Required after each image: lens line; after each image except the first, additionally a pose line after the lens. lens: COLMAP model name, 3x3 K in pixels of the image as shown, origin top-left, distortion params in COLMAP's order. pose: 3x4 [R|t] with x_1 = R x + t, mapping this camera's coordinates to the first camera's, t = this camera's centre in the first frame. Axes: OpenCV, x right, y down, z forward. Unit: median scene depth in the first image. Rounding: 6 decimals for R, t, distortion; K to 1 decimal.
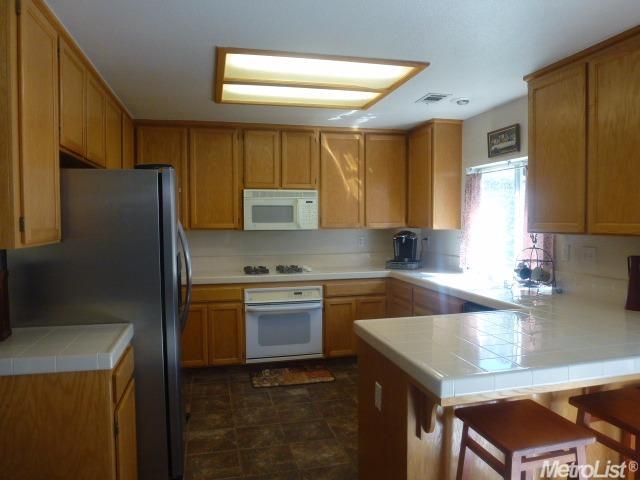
lens RADIAL K [[459.4, 0, 320.0], [0, 459.4, 240.0], [0, 0, 1]] dist [-0.004453, -0.001598]
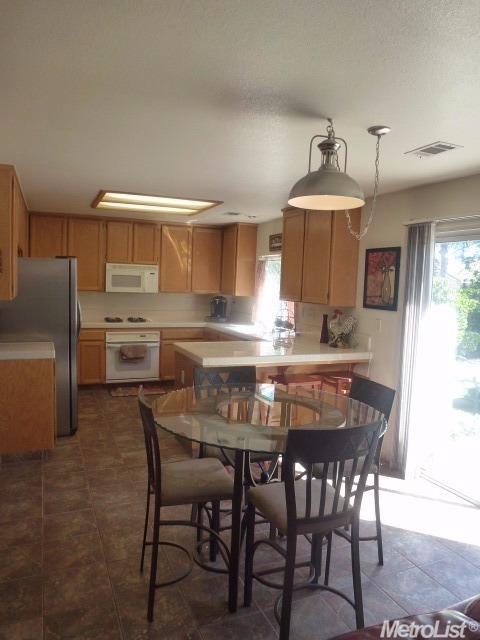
lens RADIAL K [[449.2, 0, 240.0], [0, 449.2, 320.0], [0, 0, 1]] dist [-0.078583, -0.000285]
pose [[0.985270, 0.026684, 0.168911, 0.015040], [-0.033478, 0.998736, 0.037504, 0.000288], [-0.167697, -0.042606, 0.984918, -0.450774]]
